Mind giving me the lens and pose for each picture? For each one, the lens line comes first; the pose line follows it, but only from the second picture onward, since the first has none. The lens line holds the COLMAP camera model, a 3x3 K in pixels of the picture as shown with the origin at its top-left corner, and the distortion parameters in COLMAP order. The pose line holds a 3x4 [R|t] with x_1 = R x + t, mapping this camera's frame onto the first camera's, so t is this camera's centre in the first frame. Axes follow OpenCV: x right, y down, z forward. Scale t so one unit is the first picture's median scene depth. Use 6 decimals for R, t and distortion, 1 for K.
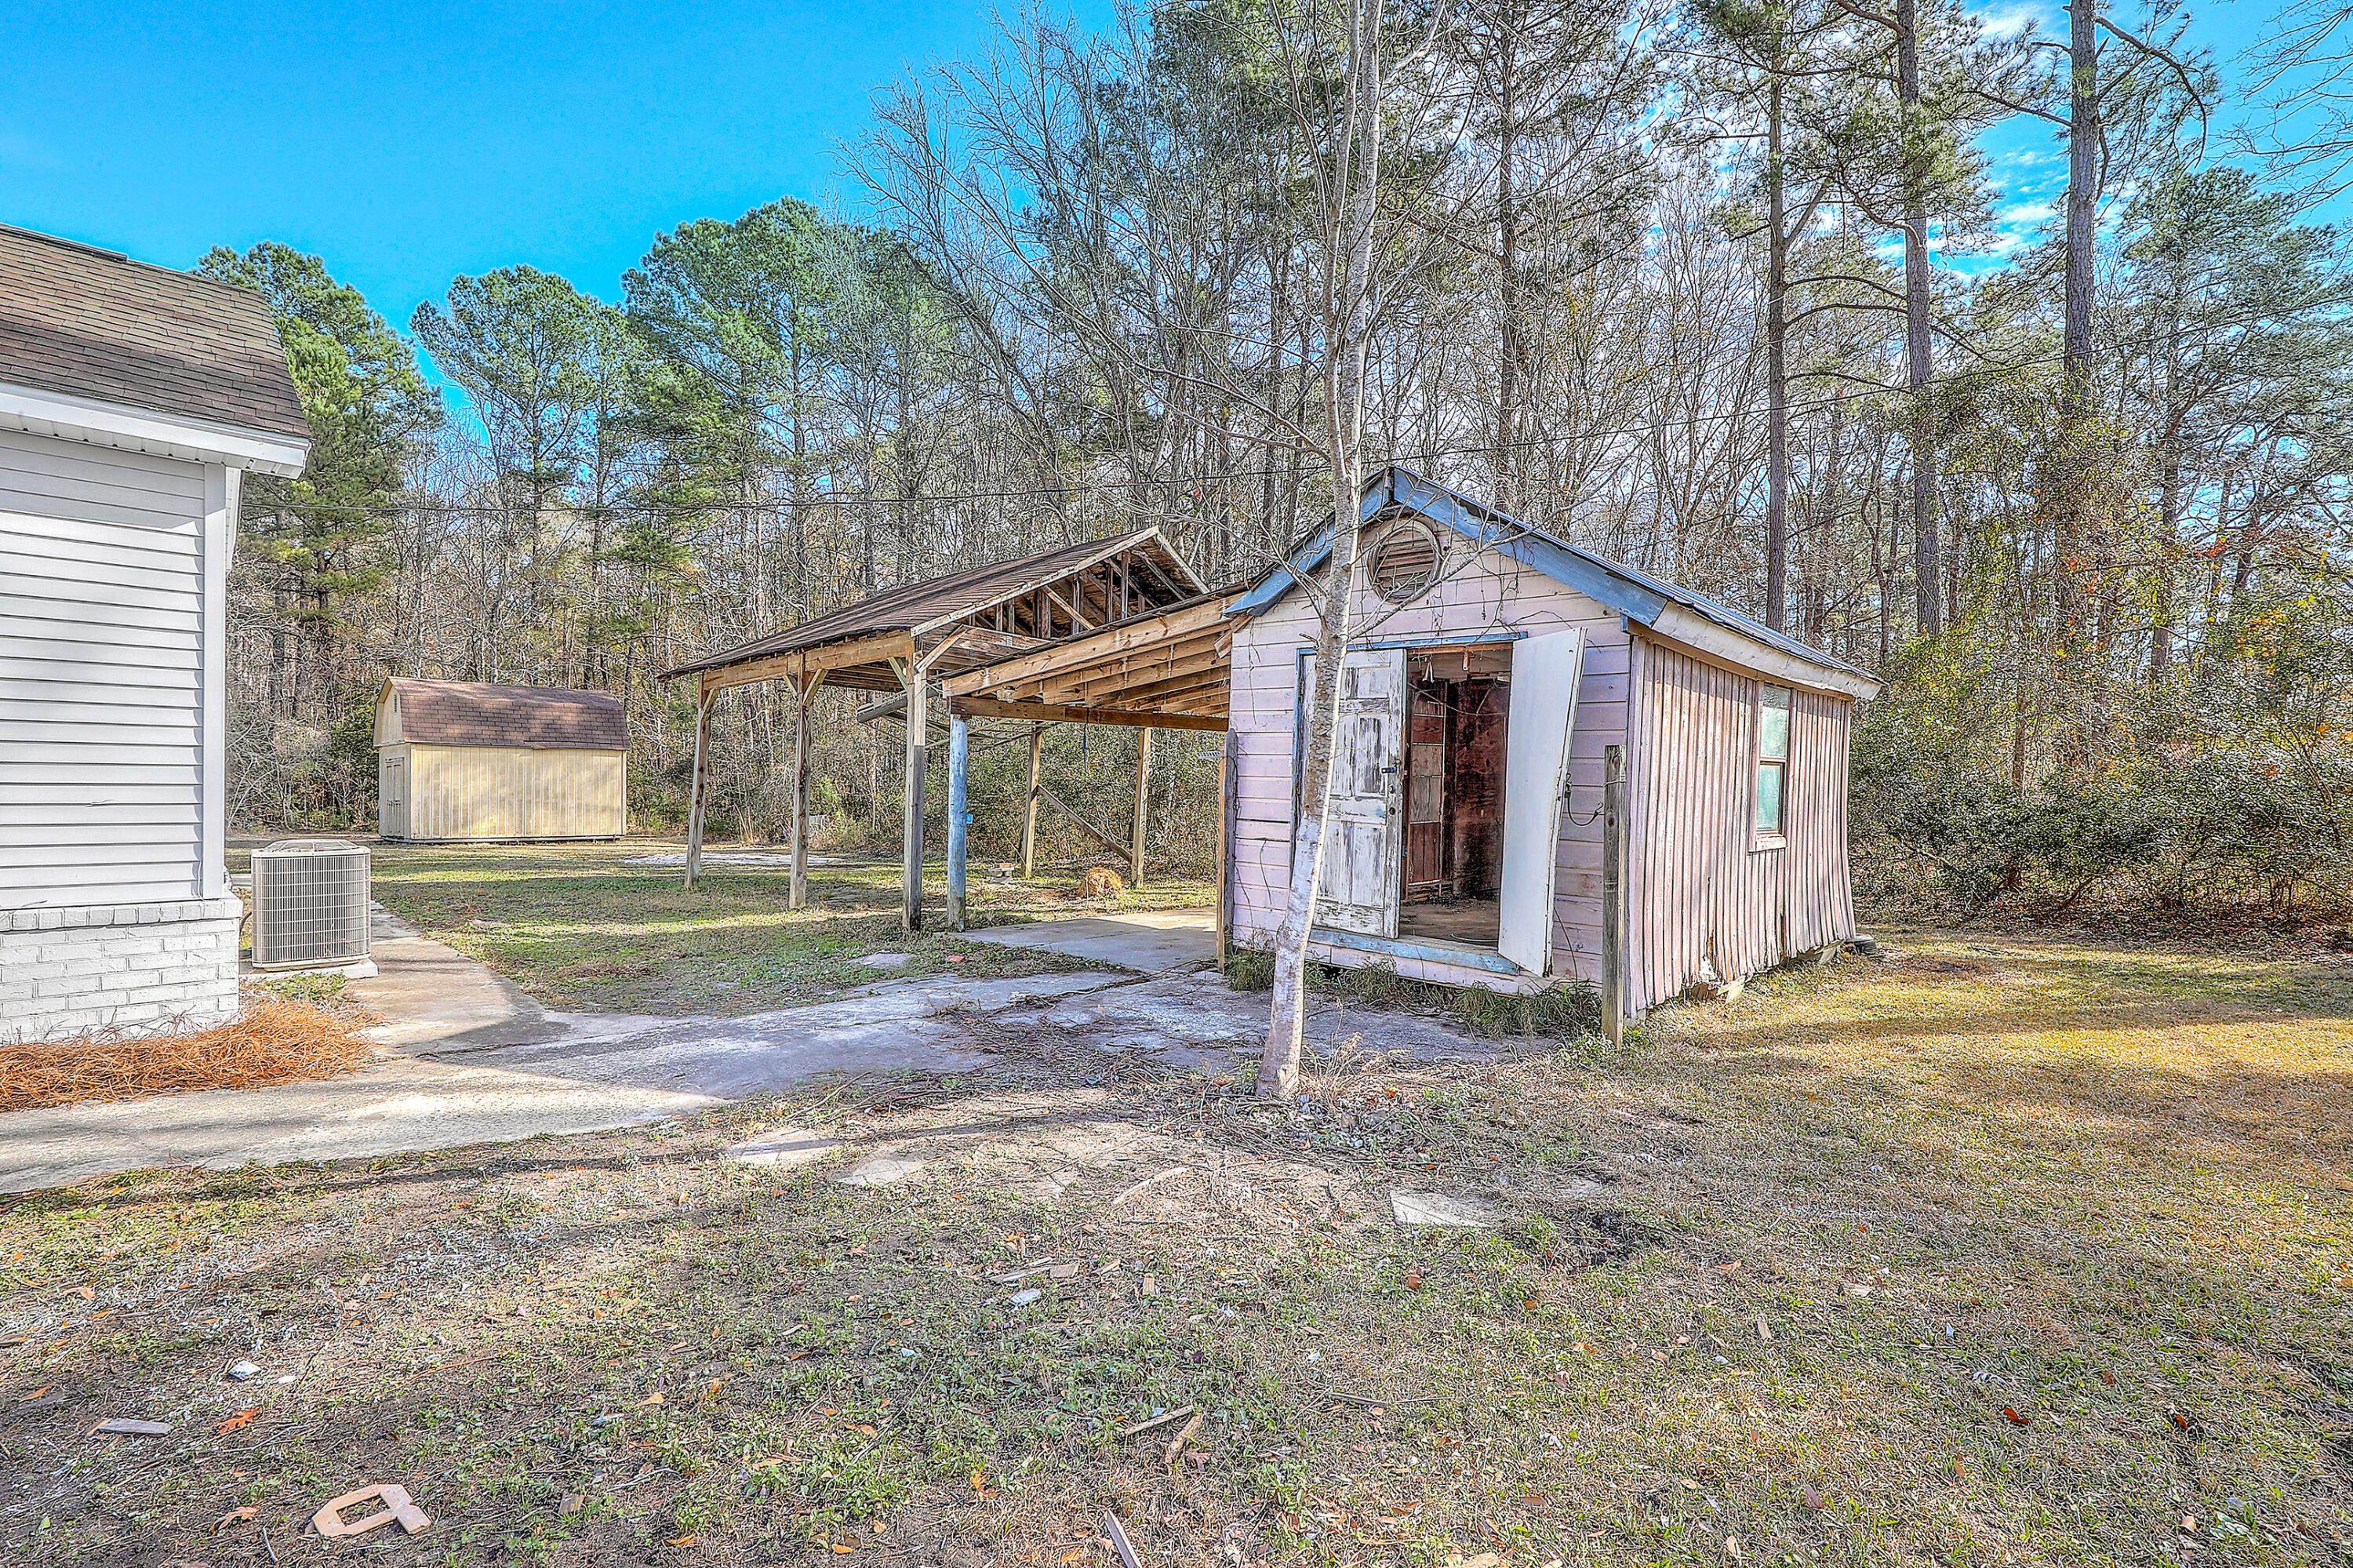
lens RADIAL K [[1067.0, 0, 1184.0], [0, 1067.0, 795.5], [0, 0, 1]] dist [-0.000899, -0.000216]
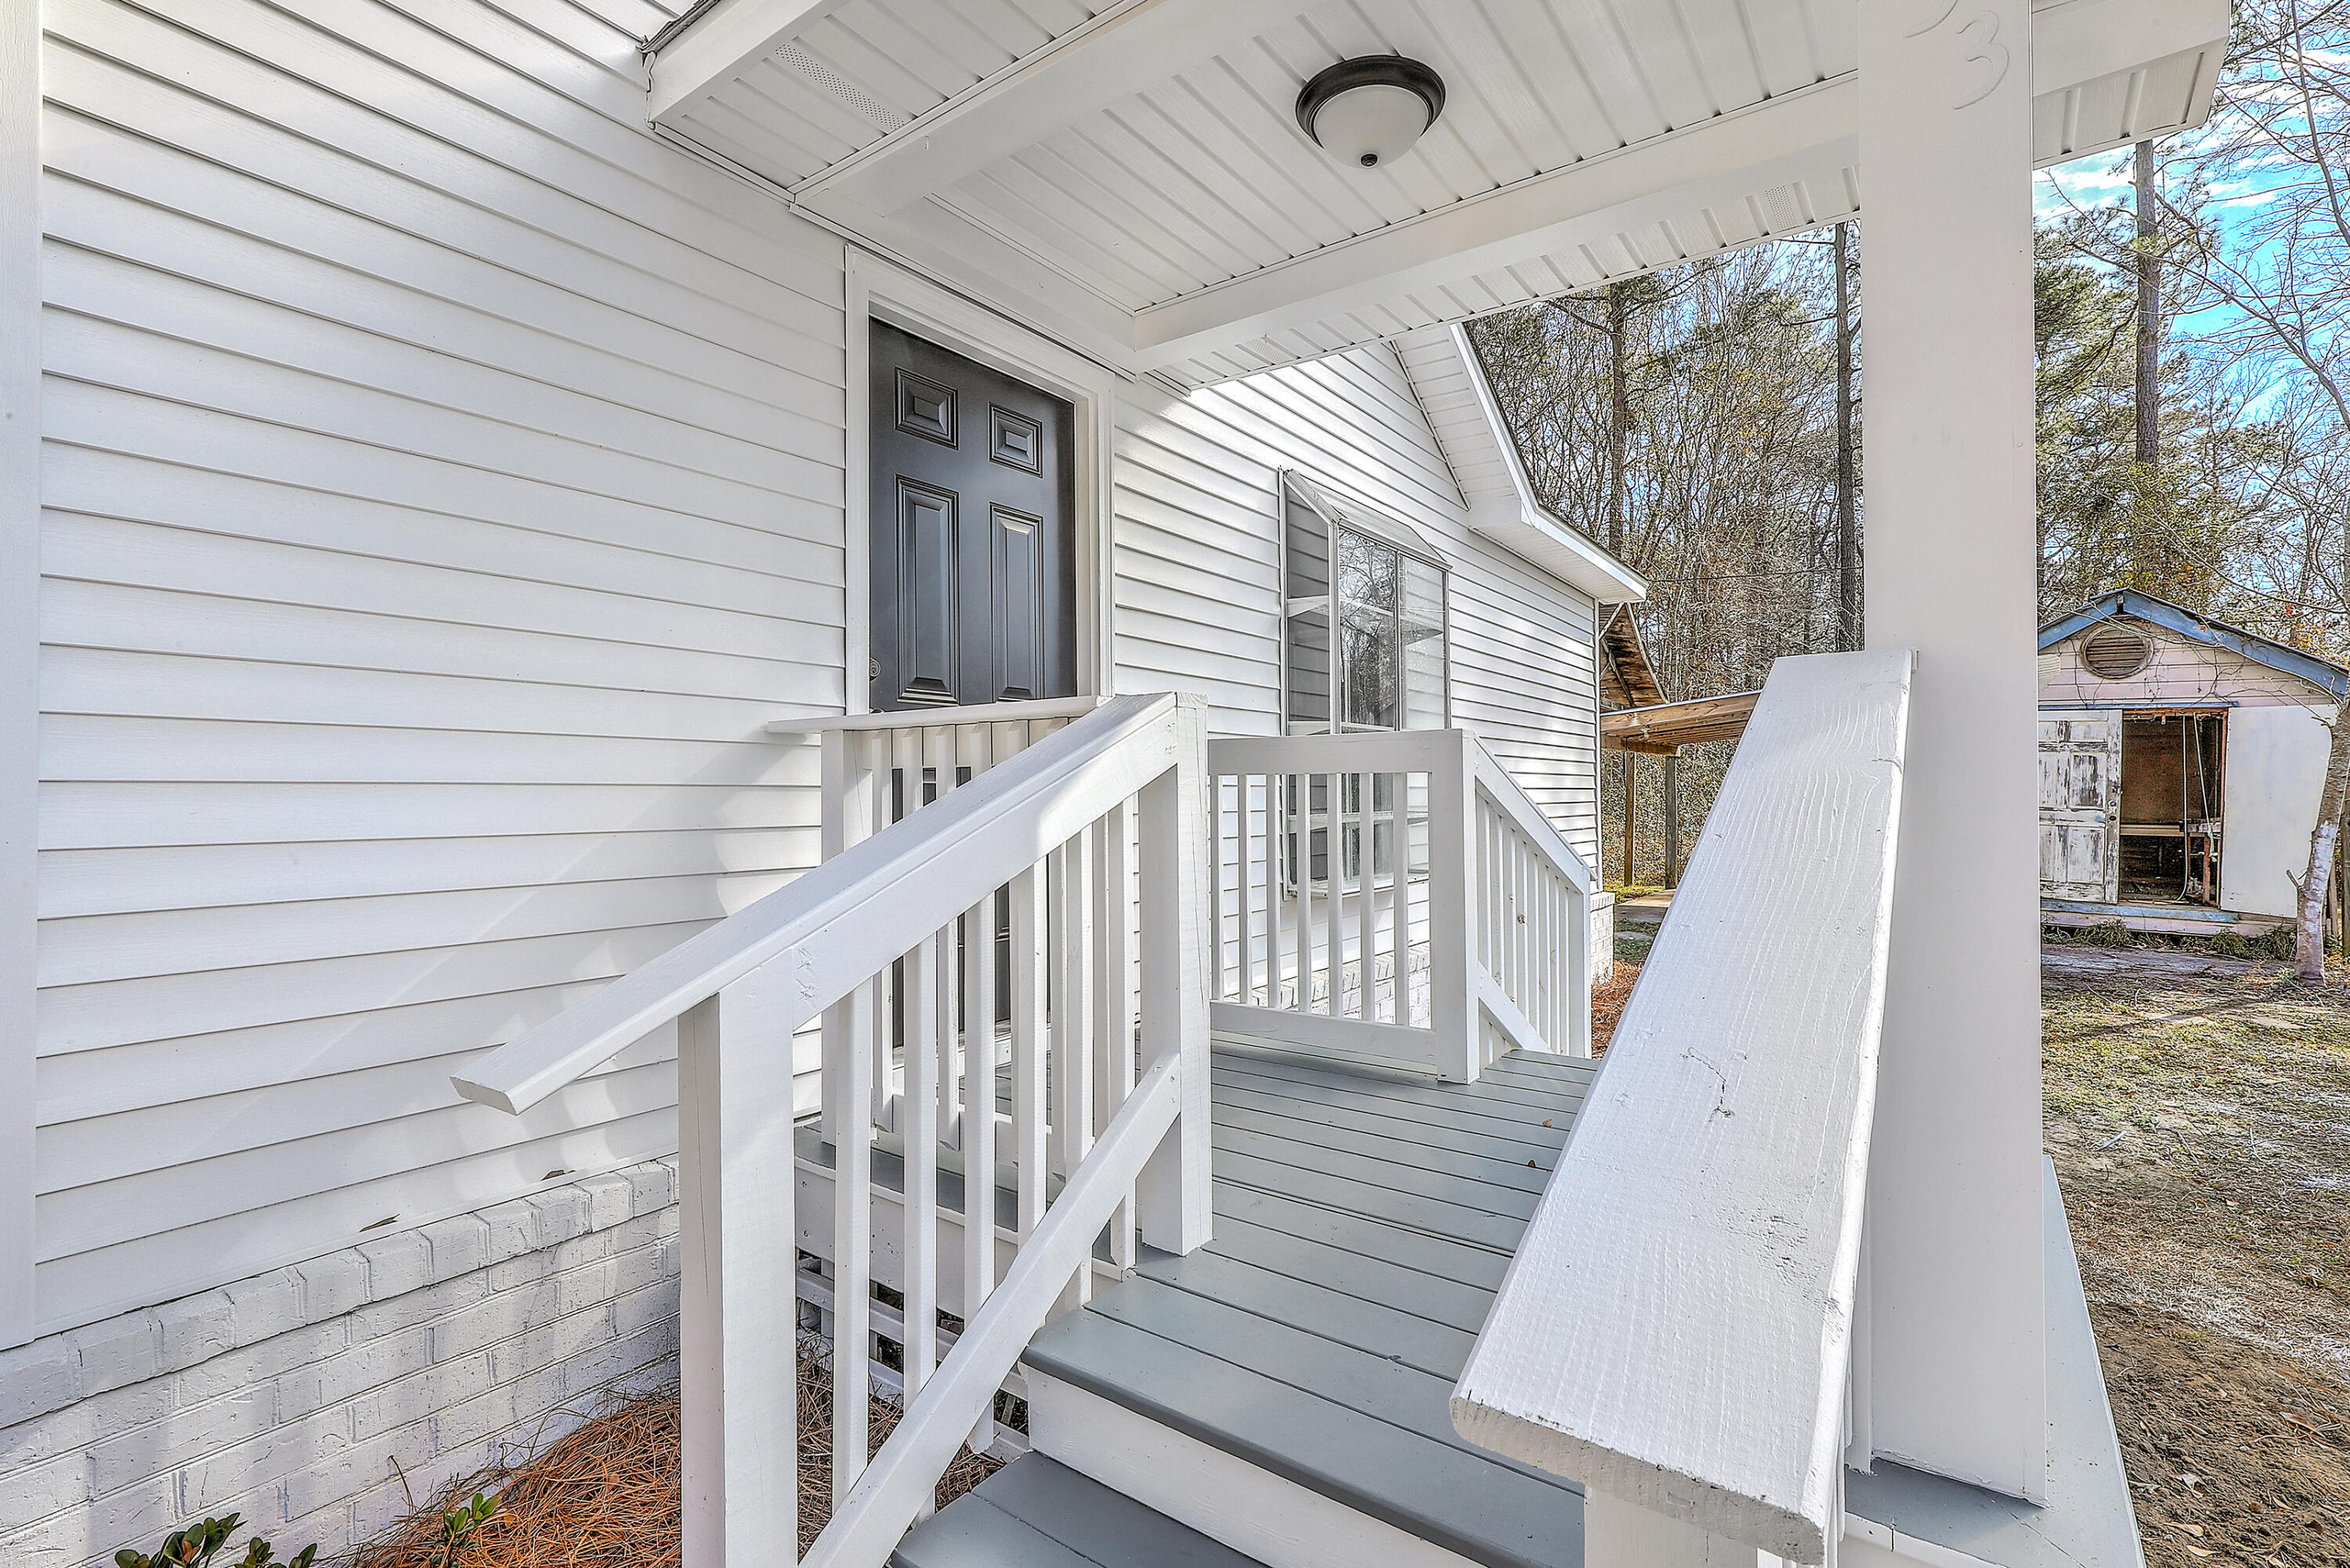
lens RADIAL K [[1065.6, 0, 1173.4], [0, 1065.6, 787.6], [0, 0, 1]] dist [-0.000899, -0.000216]
pose [[0.987780, -0.023814, 0.154027, -1.304930], [0.023501, 0.999716, 0.003857, -0.063613], [-0.154075, -0.000190, 0.988059, -0.261962]]
